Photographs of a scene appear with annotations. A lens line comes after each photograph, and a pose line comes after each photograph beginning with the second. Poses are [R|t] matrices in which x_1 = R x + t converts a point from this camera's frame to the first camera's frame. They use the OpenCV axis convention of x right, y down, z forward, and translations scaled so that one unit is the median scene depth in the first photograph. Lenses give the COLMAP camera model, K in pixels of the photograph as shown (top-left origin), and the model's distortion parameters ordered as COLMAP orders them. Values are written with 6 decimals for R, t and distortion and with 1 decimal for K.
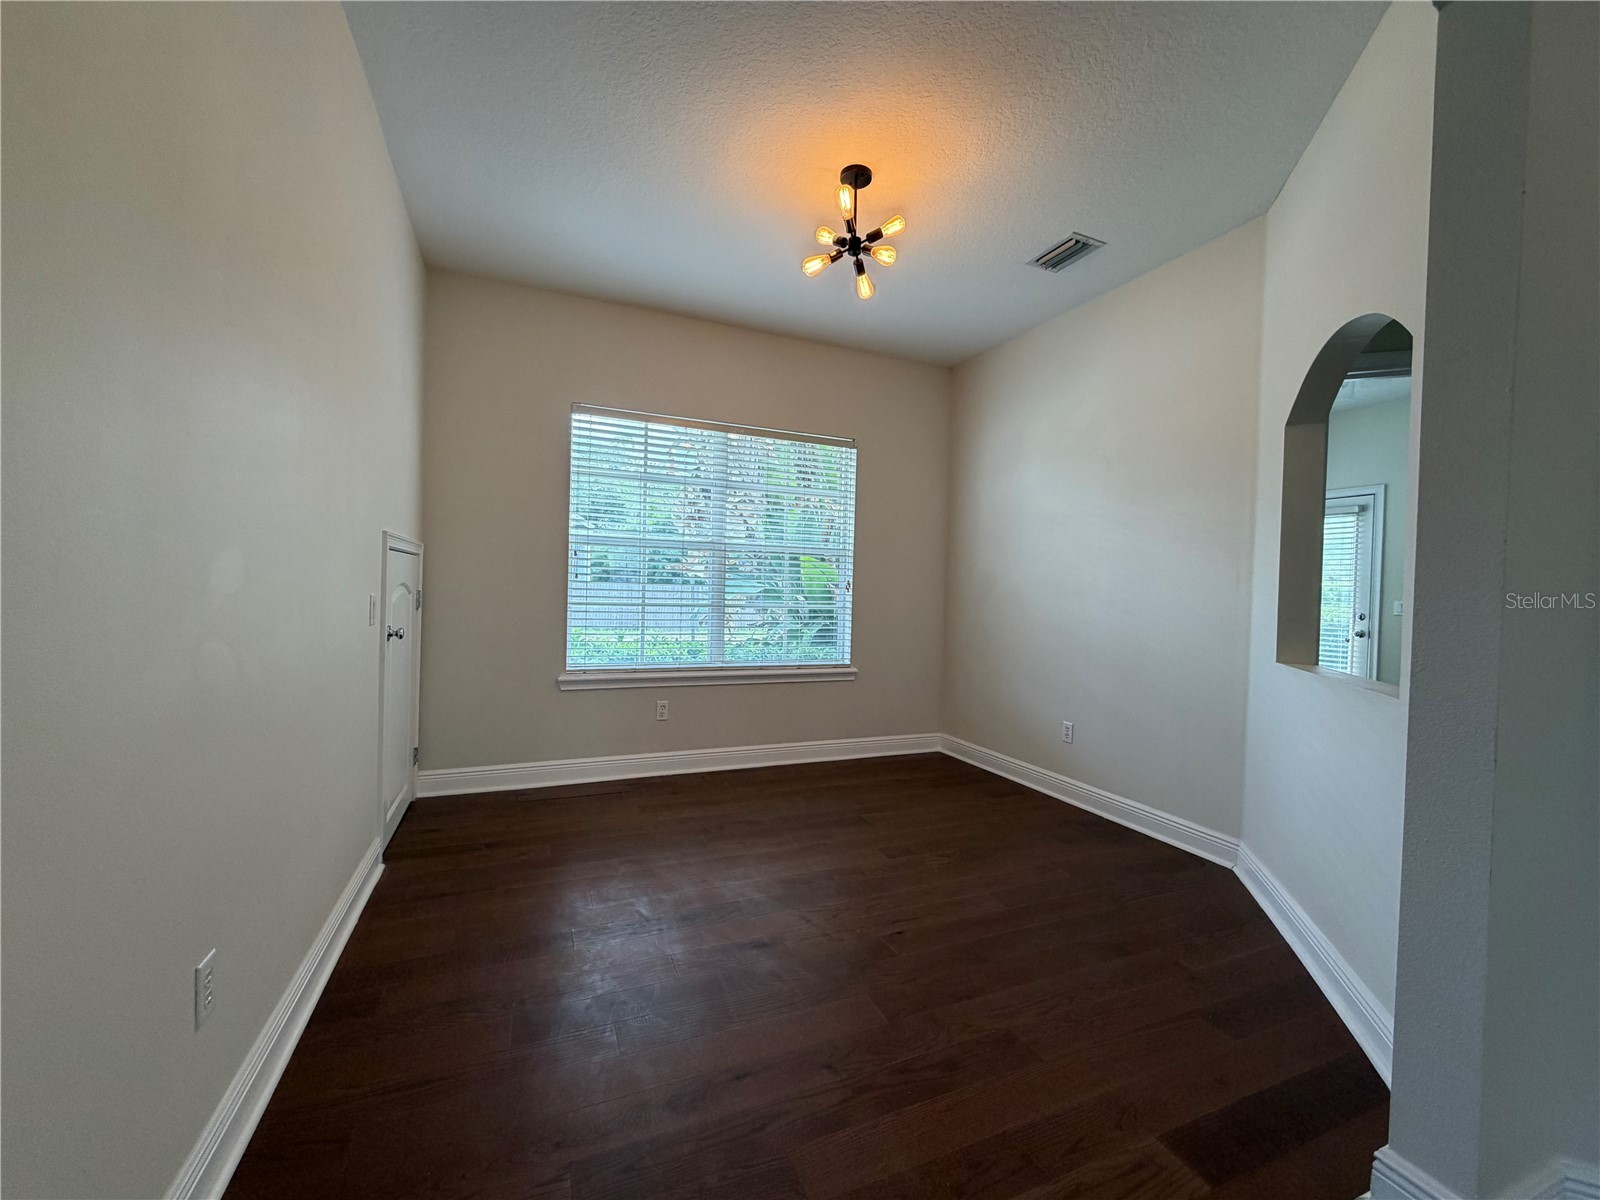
lens RADIAL K [[639.5, 0, 800.0], [0, 639.5, 600.0], [0, 0, 1]] dist [0.000738, 0.000359]
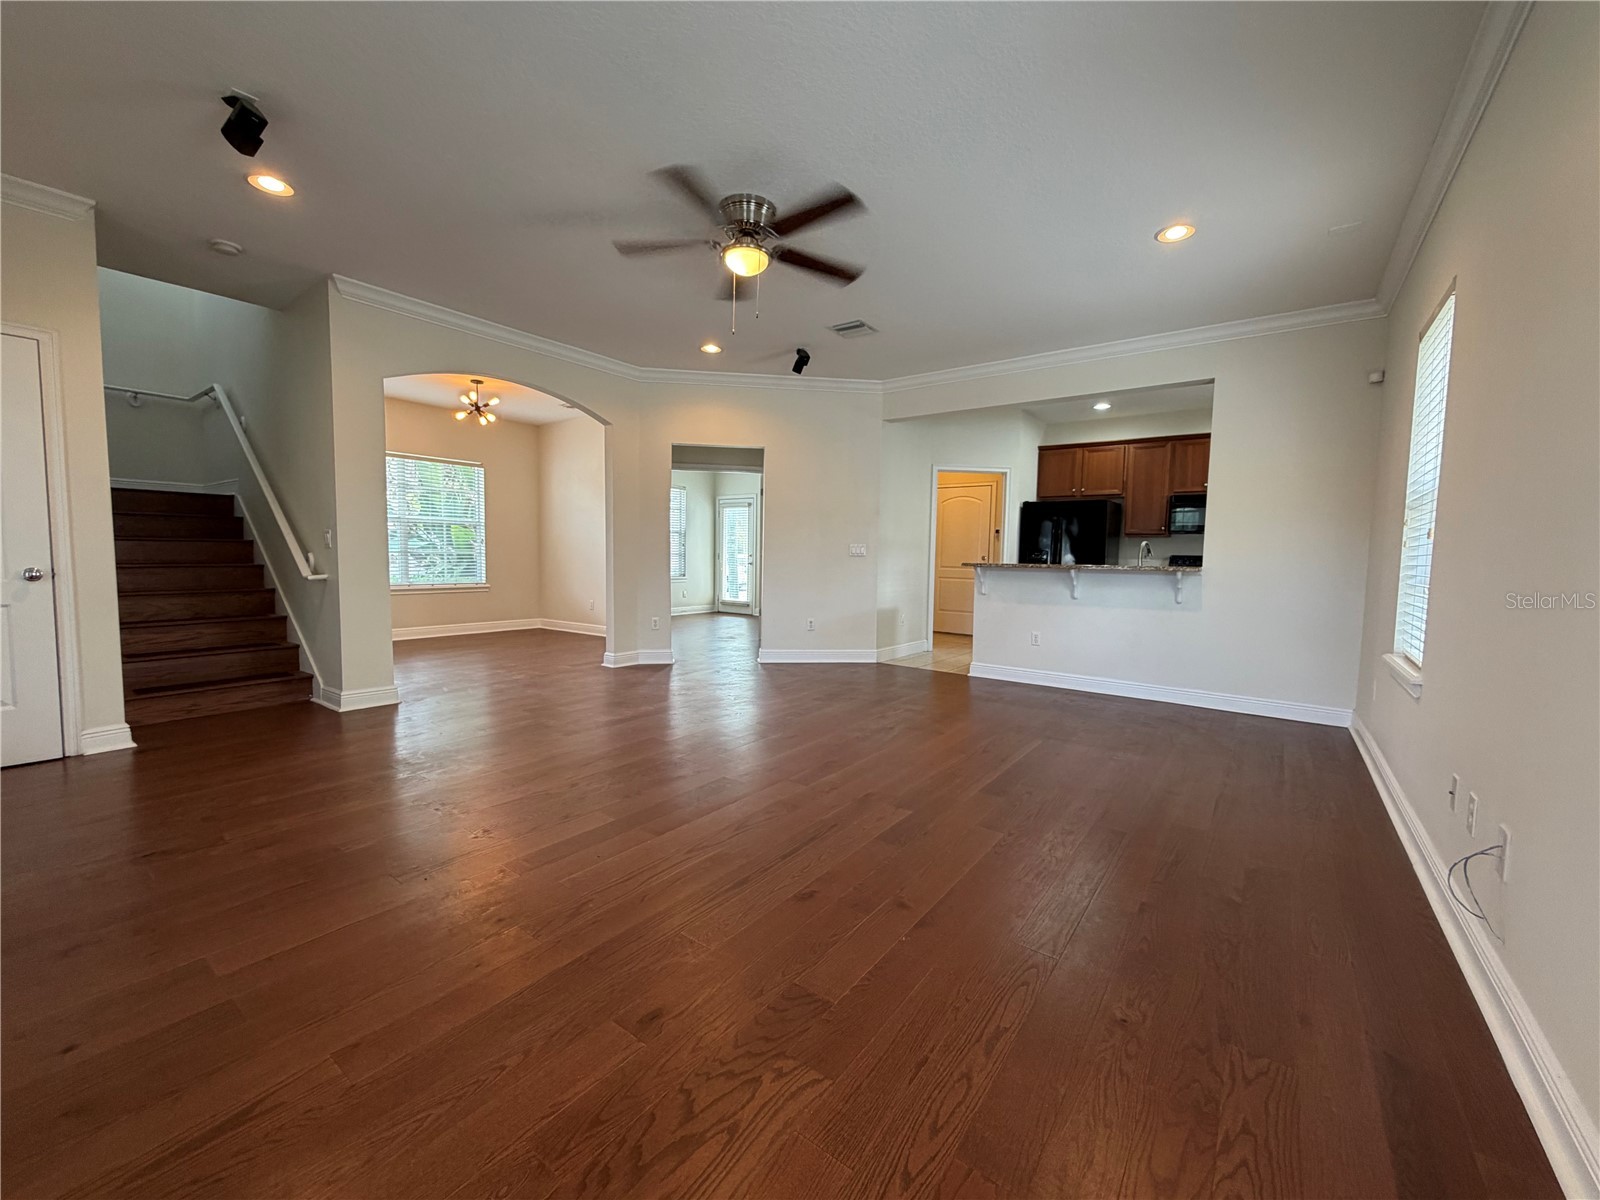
lens RADIAL K [[639.5, 0, 800.0], [0, 639.5, 600.0], [0, 0, 1]] dist [0.000738, 0.000359]
pose [[0.863206, -0.048940, 0.502474, -0.070222], [0.013441, 0.997165, 0.074031, 0.022130], [-0.504672, -0.057150, 0.861417, -1.081480]]
